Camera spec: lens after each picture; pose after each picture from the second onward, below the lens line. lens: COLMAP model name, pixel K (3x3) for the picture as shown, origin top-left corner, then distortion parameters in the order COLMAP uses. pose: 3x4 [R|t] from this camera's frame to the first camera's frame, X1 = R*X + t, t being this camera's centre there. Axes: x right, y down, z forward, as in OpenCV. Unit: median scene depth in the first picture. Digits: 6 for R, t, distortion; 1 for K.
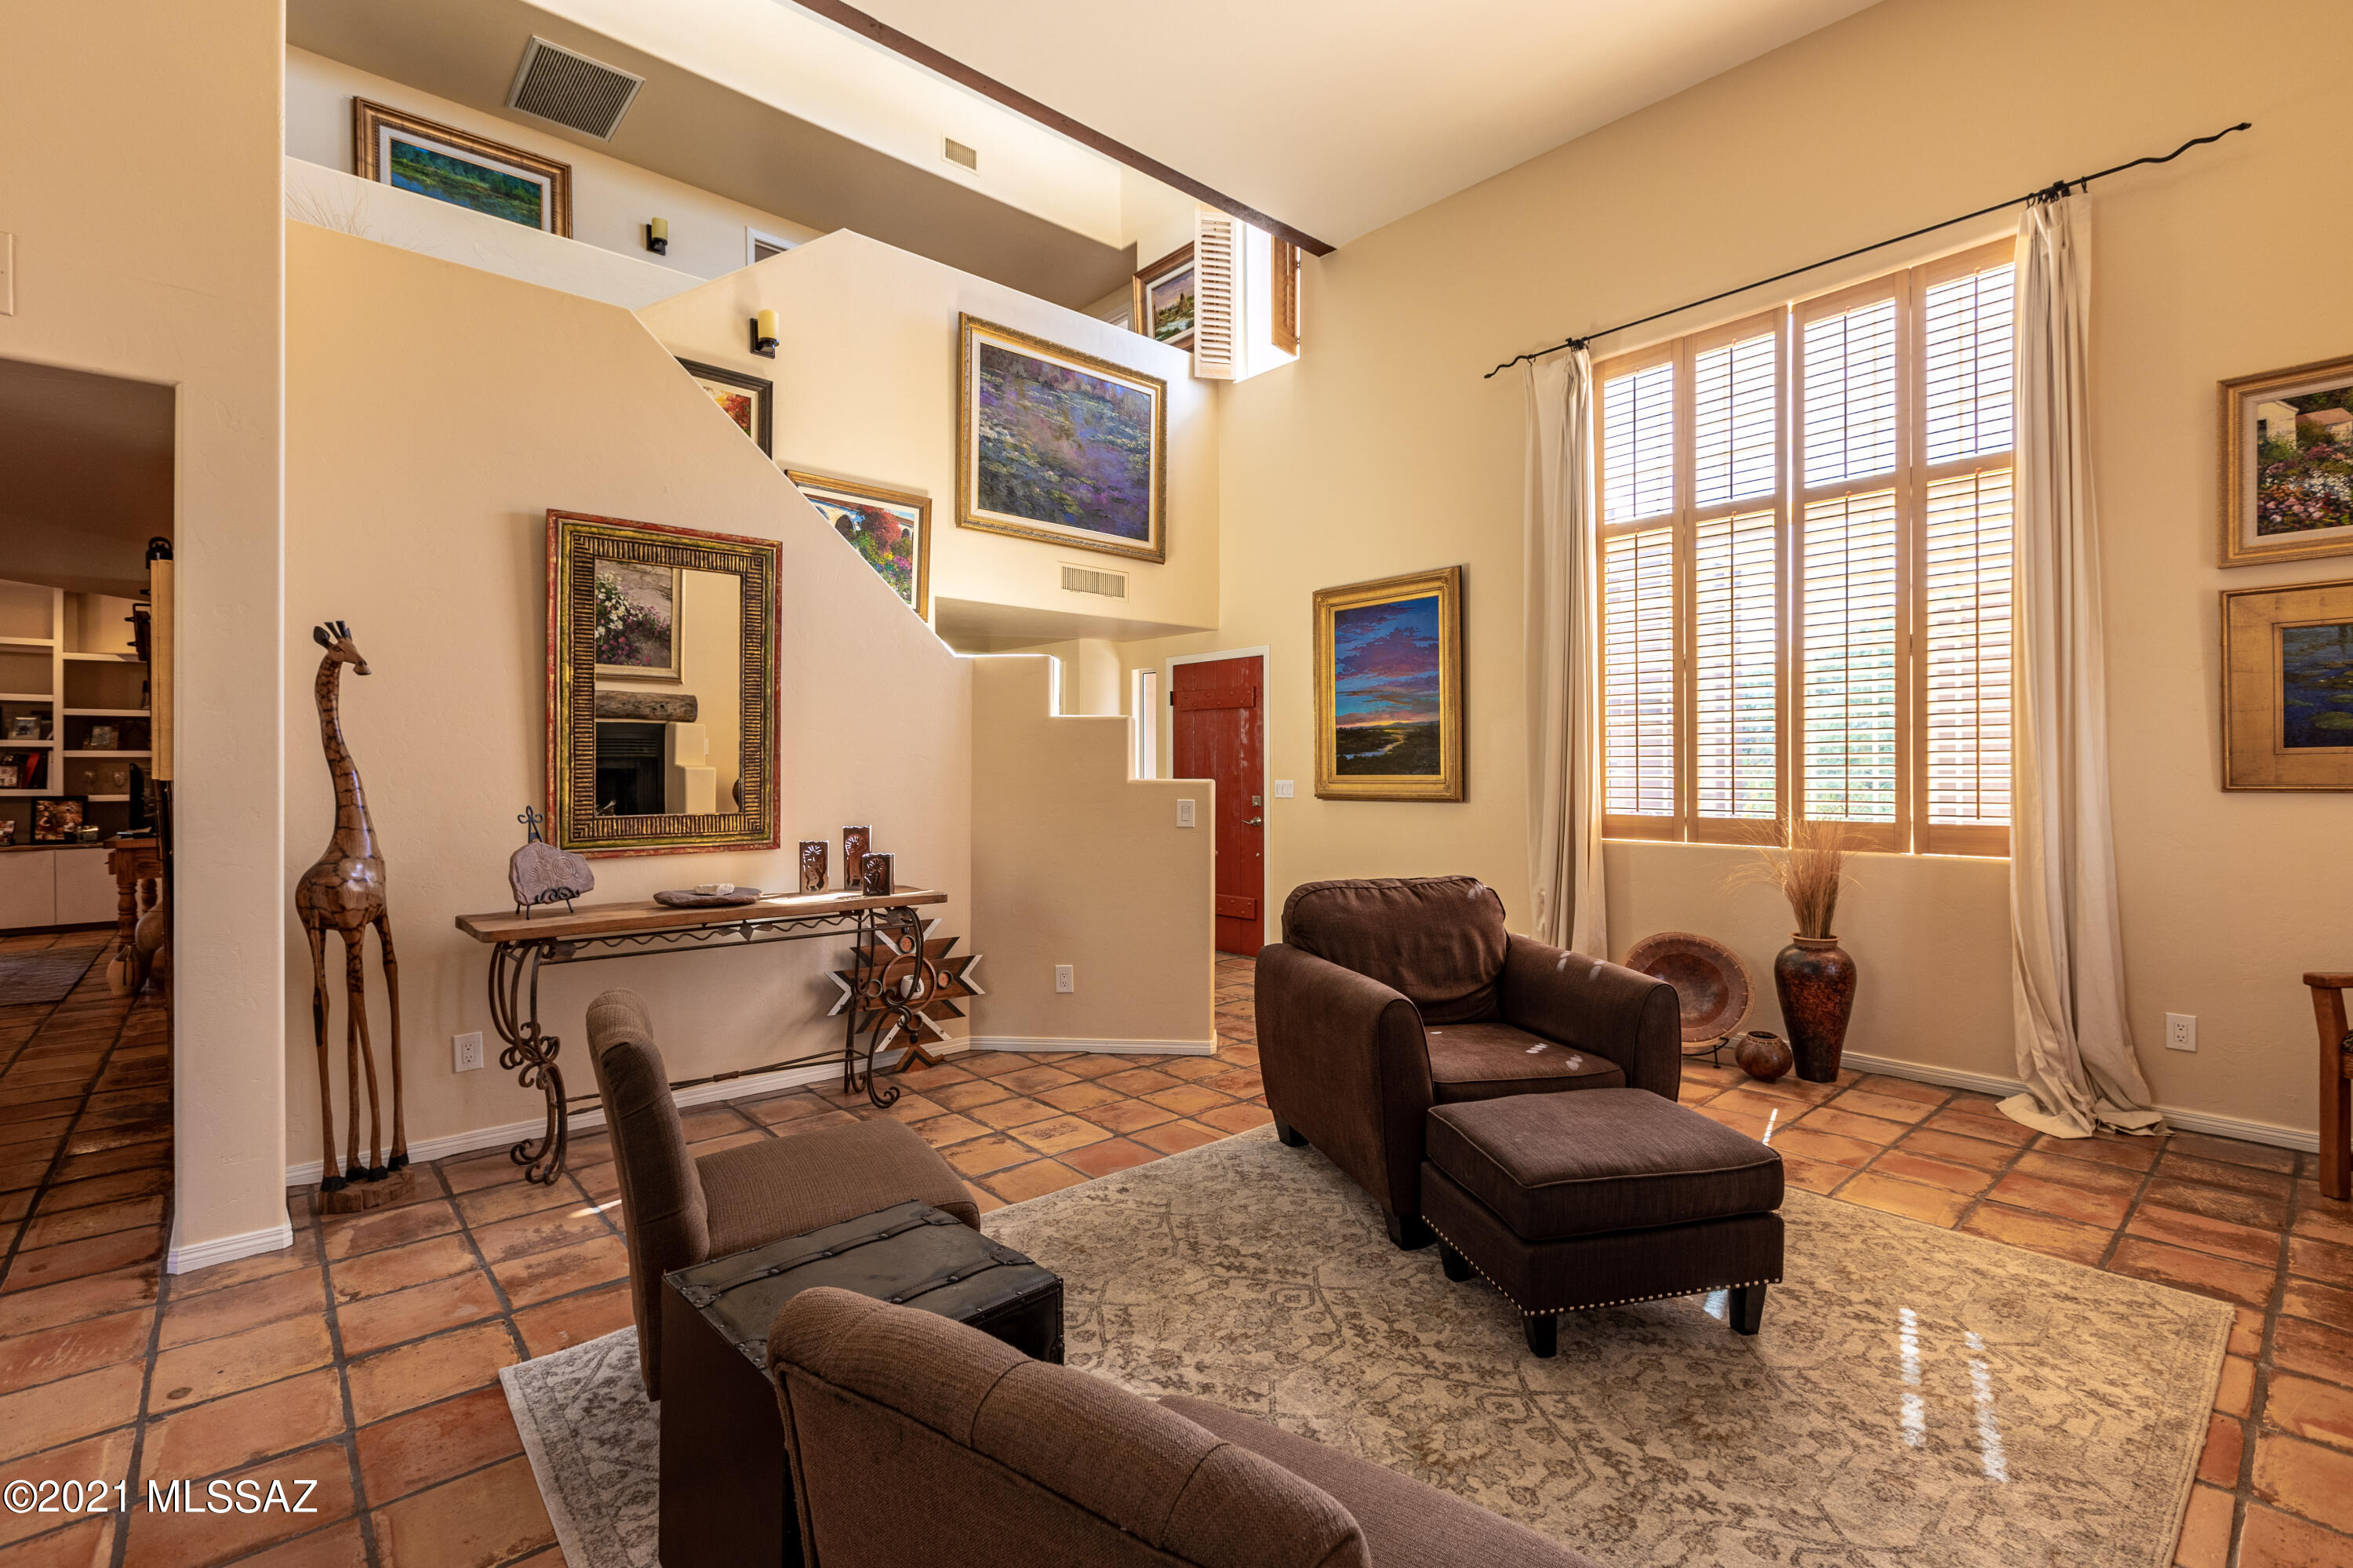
lens RADIAL K [[1042.2, 0, 1174.6], [0, 1042.2, 770.9], [0, 0, 1]] dist [0.003425, -0.002058]
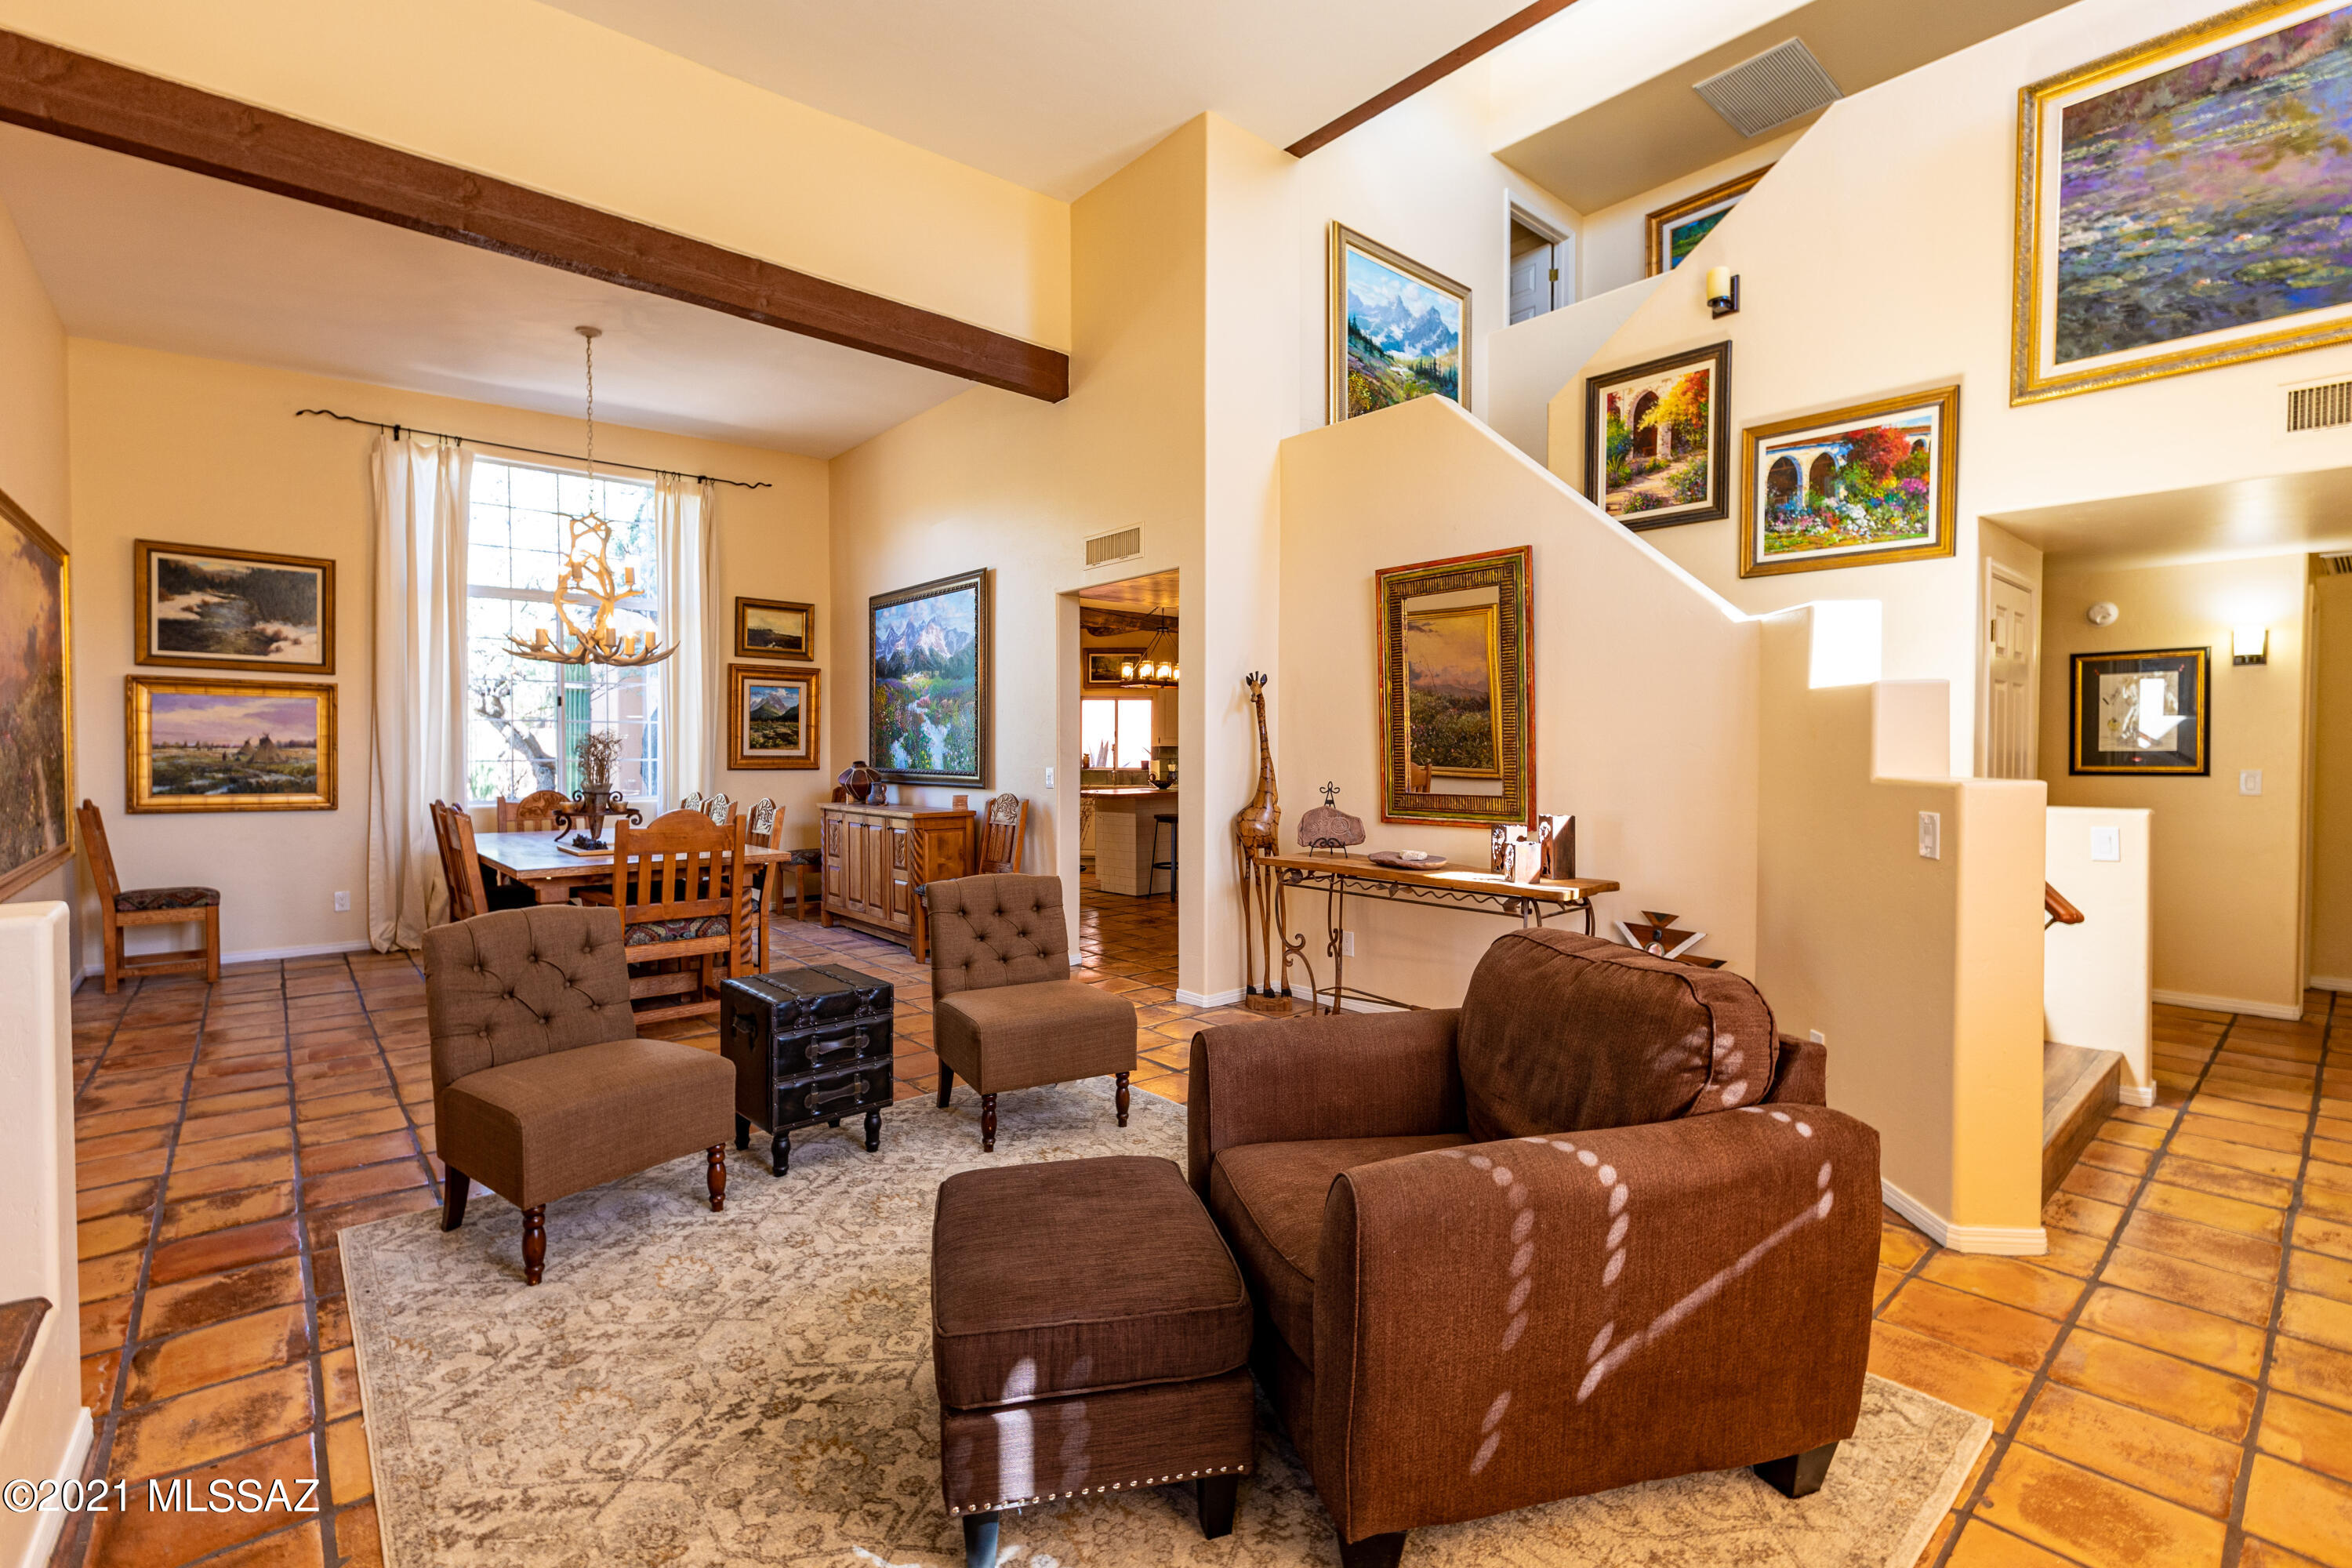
lens RADIAL K [[1041.7, 0, 1174.7], [0, 1041.7, 772.1], [0, 0, 1]] dist [0.003425, -0.002058]
pose [[-0.004517, 0.020453, -0.999781, 0.505764], [-0.000371, 0.999791, 0.020455, -0.005965], [0.999990, 0.000464, -0.004509, 0.463223]]
